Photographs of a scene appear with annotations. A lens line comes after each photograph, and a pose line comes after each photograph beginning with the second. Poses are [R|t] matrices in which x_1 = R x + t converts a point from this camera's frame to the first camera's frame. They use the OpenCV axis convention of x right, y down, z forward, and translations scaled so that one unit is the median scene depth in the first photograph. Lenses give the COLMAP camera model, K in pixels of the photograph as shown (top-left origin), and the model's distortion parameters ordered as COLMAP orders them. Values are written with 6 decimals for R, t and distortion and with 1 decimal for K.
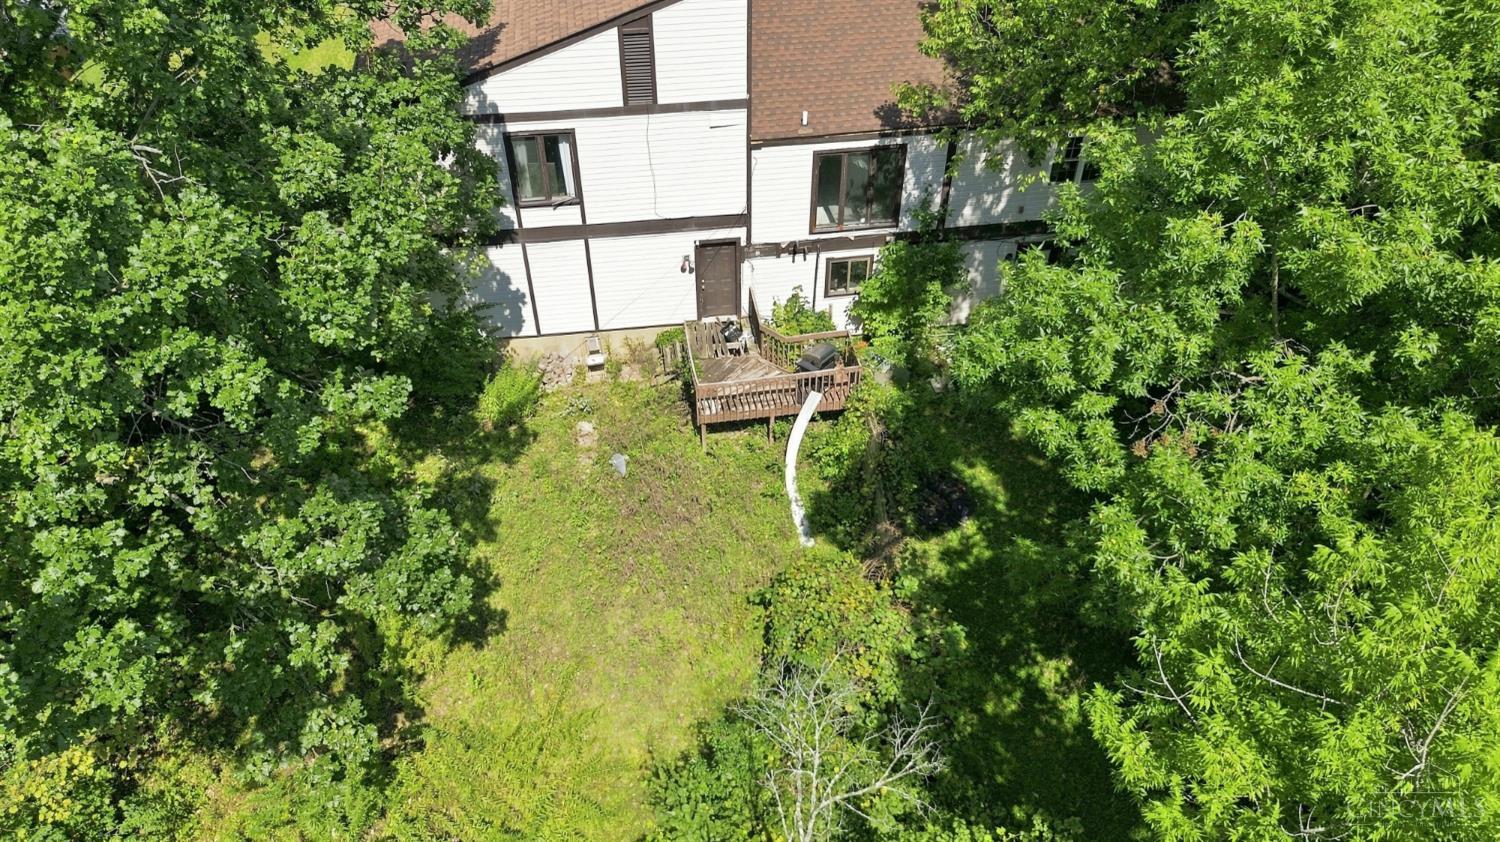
lens RADIAL K [[1060.2, 0, 738.3], [0, 1060.2, 417.5], [0, 0, 1]] dist [0.070407, -0.061936]
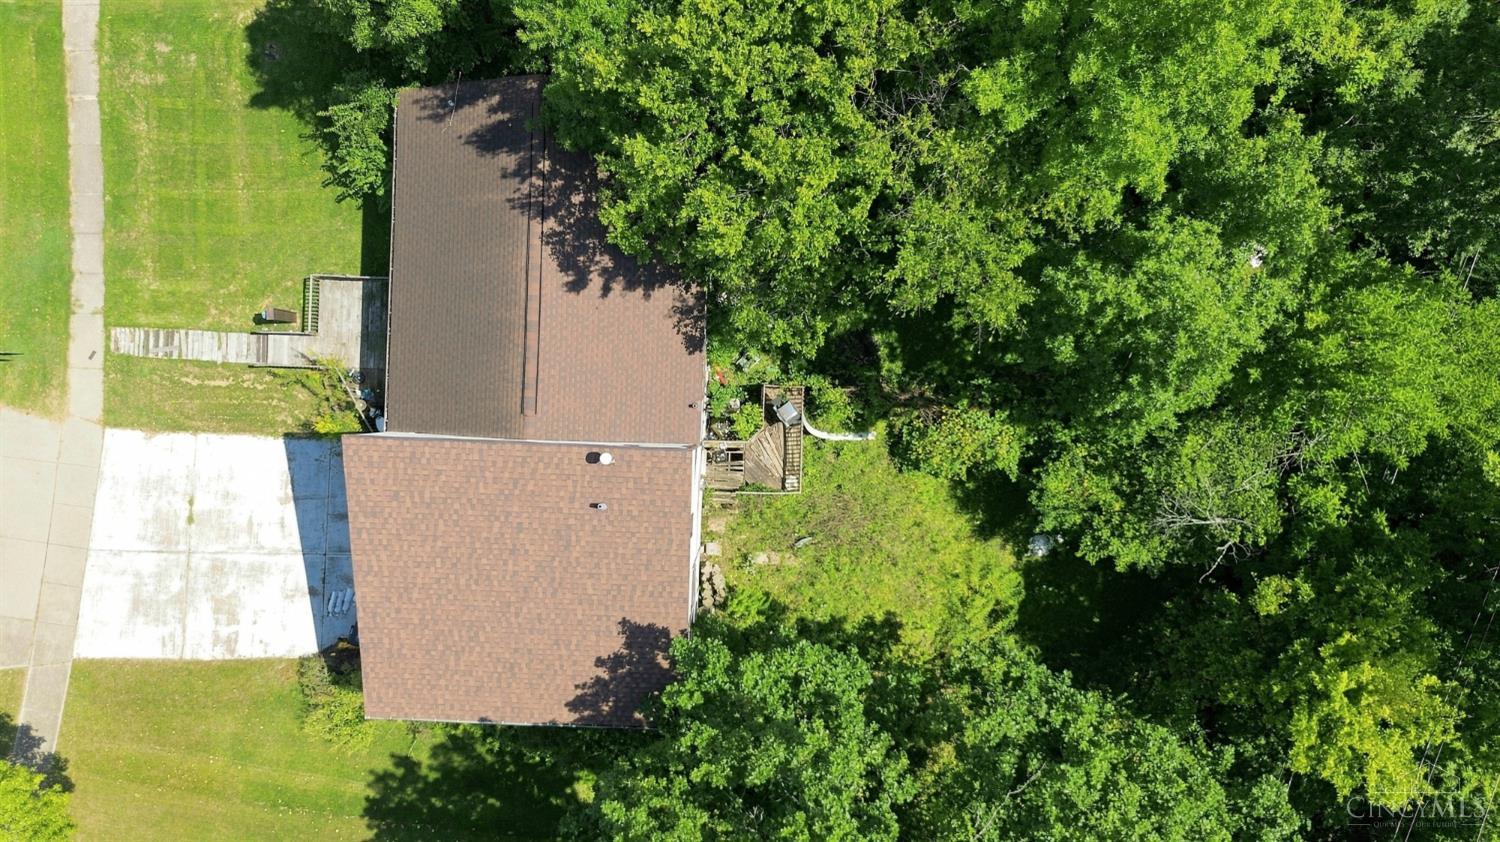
lens RADIAL K [[1060.2, 0, 747.5], [0, 1060.2, 413.4], [0, 0, 1]] dist [0.070407, -0.061936]
pose [[0.179769, -0.983706, -0.002237, 0.074366], [0.657114, 0.118392, 0.744436, -1.377910], [-0.732041, -0.135297, 0.667690, 0.019412]]
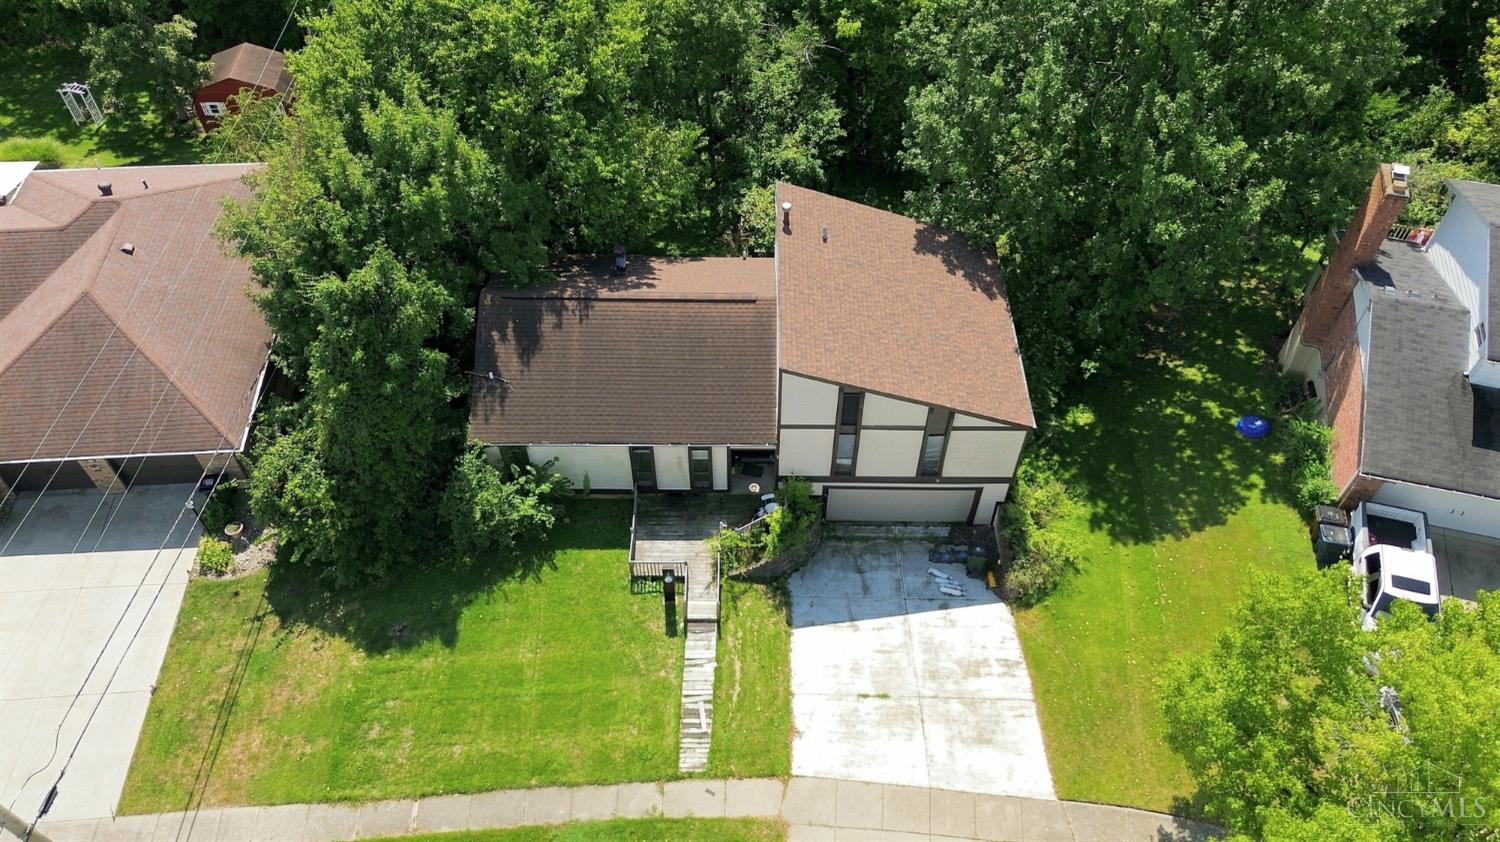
lens RADIAL K [[1060.2, 0, 741.5], [0, 1060.2, 411.6], [0, 0, 1]] dist [0.070407, -0.061936]
pose [[-0.988764, -0.109464, 0.101805, -0.156948], [0.104031, -0.014808, 0.994464, -2.252201], [-0.107351, 0.993880, 0.026030, 1.329587]]
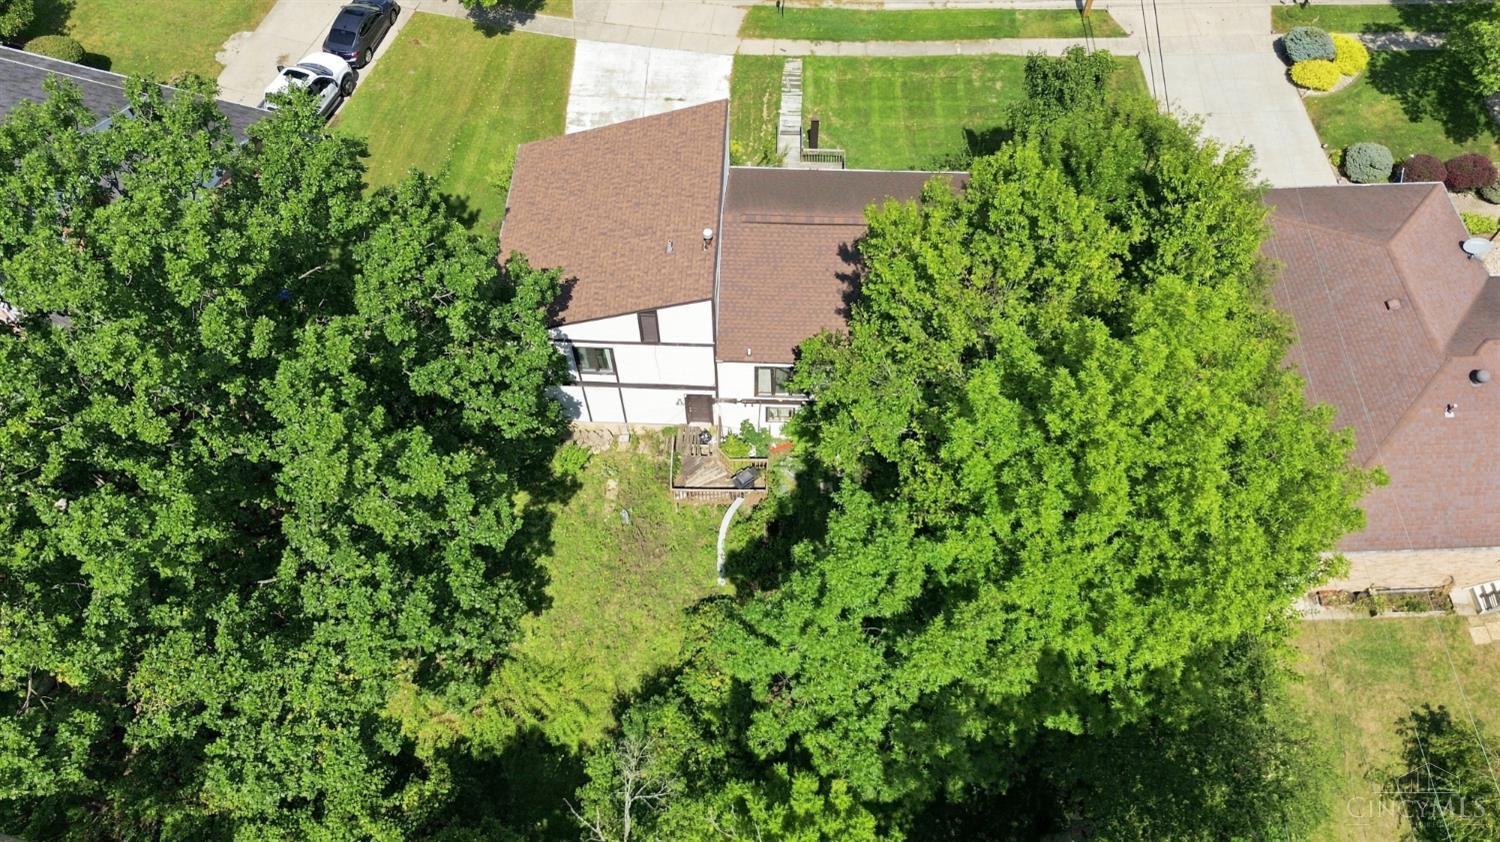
lens RADIAL K [[1060.2, 0, 755.7], [0, 1060.2, 417.1], [0, 0, 1]] dist [0.070407, -0.061936]
pose [[0.984583, 0.153658, -0.083585, 0.246302], [-0.122352, 0.946473, 0.298696, -0.739181], [0.125008, -0.283864, 0.950681, -0.659583]]
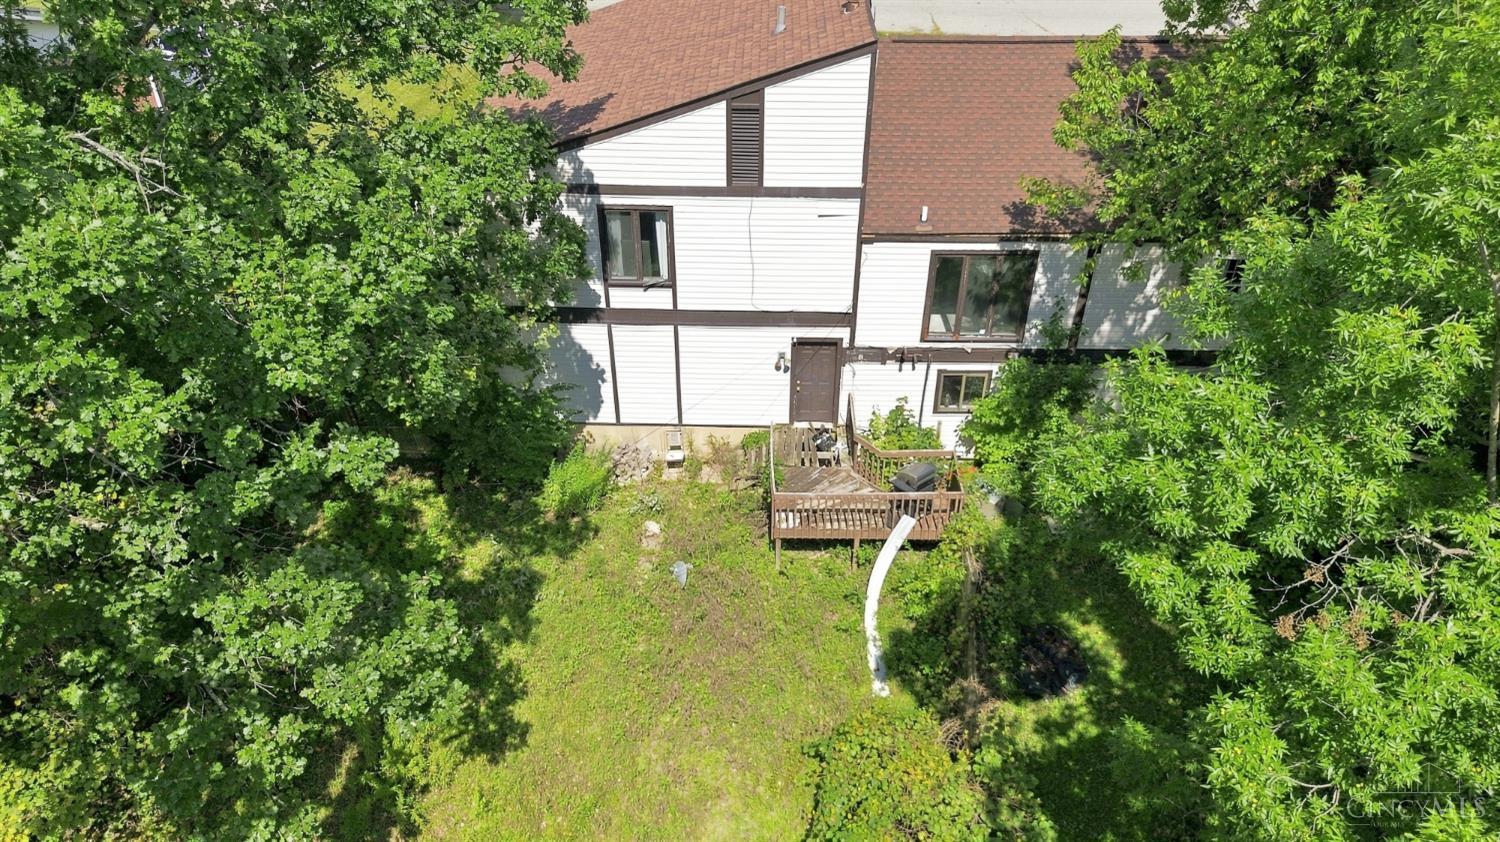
lens RADIAL K [[1060.2, 0, 750.7], [0, 1060.2, 419.1], [0, 0, 1]] dist [0.070407, -0.061936]
pose [[0.987709, 0.097237, -0.122378, 0.048558], [-0.109987, 0.988670, -0.102144, 0.001062], [0.111060, 0.114349, 0.987213, 0.116845]]
